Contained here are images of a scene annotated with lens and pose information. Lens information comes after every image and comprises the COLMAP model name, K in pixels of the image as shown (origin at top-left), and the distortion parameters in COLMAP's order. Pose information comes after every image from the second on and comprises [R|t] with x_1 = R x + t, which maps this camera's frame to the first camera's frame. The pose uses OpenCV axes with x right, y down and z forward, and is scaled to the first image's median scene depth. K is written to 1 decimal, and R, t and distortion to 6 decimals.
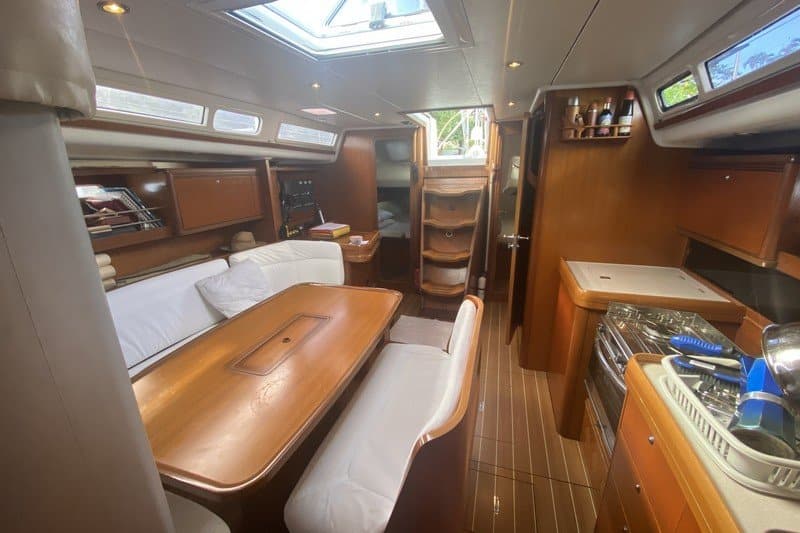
lens RADIAL K [[322.3, 0, 400.0], [0, 322.3, 266.5], [0, 0, 1]] dist [0.000784, -0.012807]
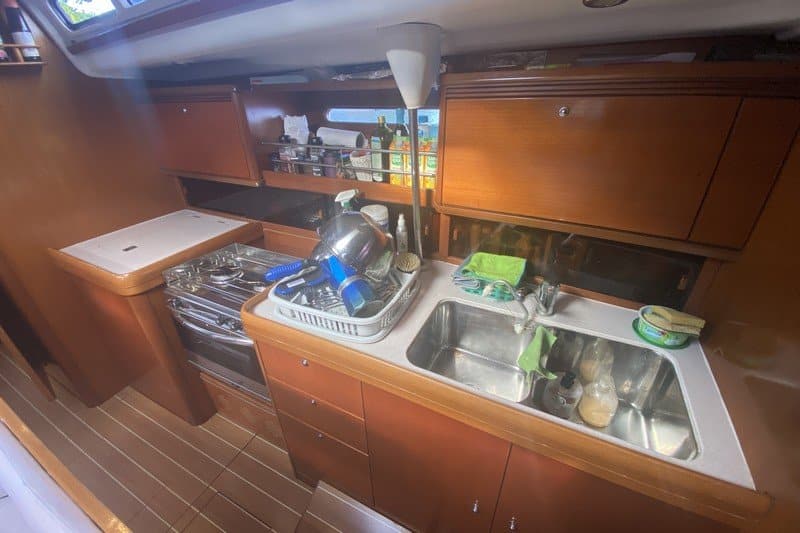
lens RADIAL K [[322.3, 0, 400.0], [0, 322.3, 266.5], [0, 0, 1]] dist [0.000784, -0.012807]
pose [[0.142742, -0.463167, 0.874701, 0.006766], [0.305212, 0.861280, 0.406253, -0.060402], [-0.941526, 0.208979, 0.264305, 0.196071]]
